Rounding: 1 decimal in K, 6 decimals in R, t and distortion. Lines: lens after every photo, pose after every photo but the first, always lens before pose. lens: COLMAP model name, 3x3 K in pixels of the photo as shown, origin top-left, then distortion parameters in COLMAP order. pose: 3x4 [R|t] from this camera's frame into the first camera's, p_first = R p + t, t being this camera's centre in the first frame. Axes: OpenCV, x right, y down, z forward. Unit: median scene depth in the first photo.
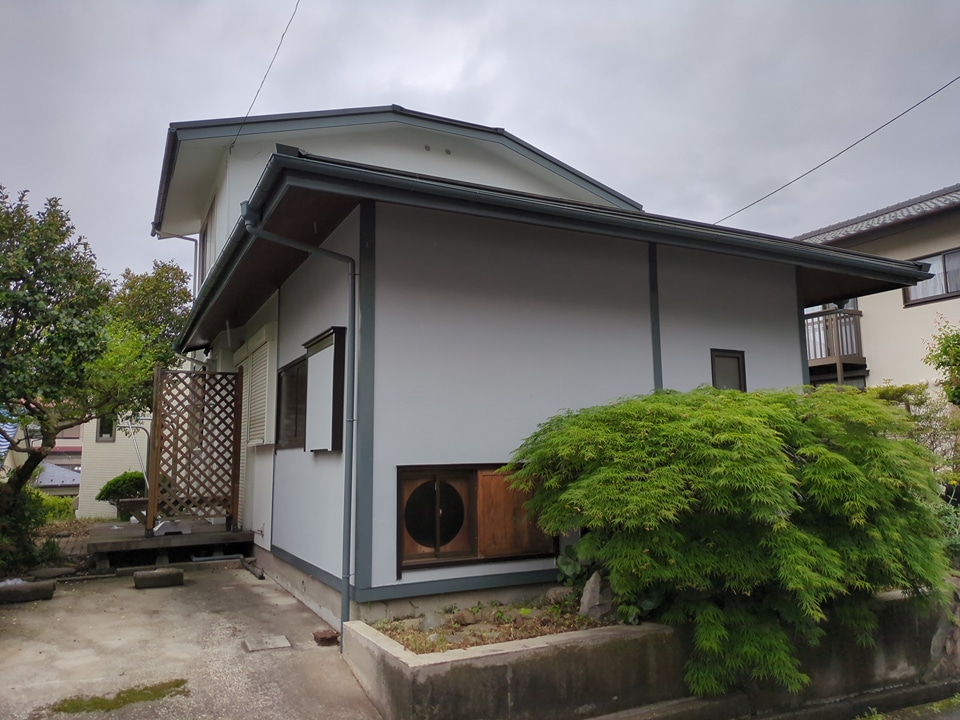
lens RADIAL K [[716.1, 0, 478.5], [0, 716.1, 355.3], [0, 0, 1]] dist [0.069020, -0.087063]
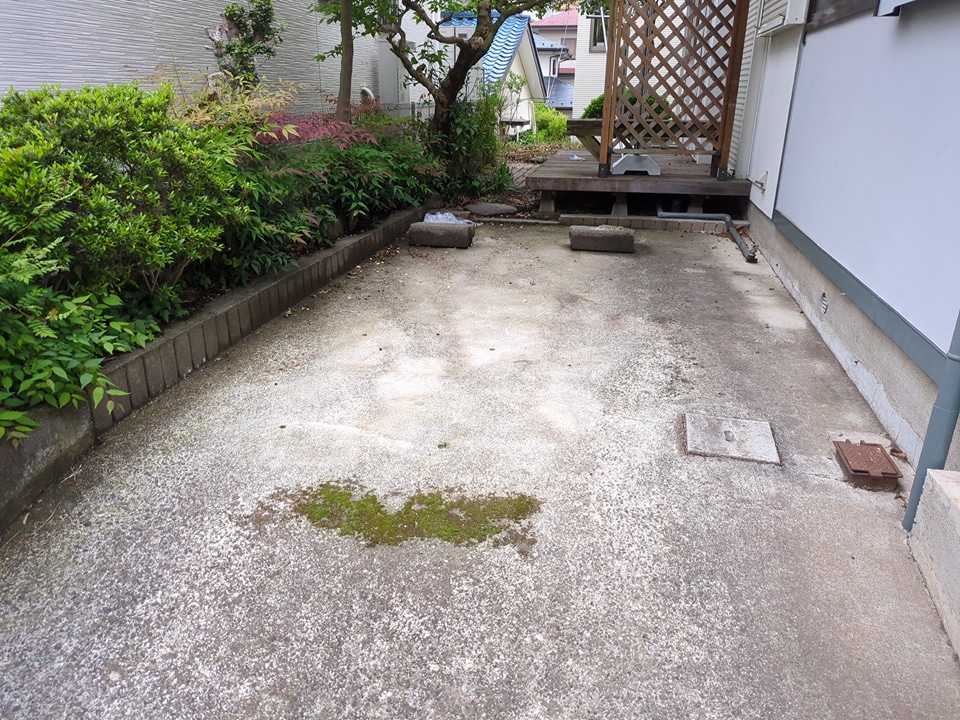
lens RADIAL K [[716.1, 0, 478.5], [0, 716.1, 355.3], [0, 0, 1]] dist [0.069020, -0.087063]
pose [[0.783057, 0.239153, -0.574132, -0.101320], [0.062161, 0.888400, 0.454842, 0.078615], [0.618836, -0.391856, 0.680802, 0.375550]]
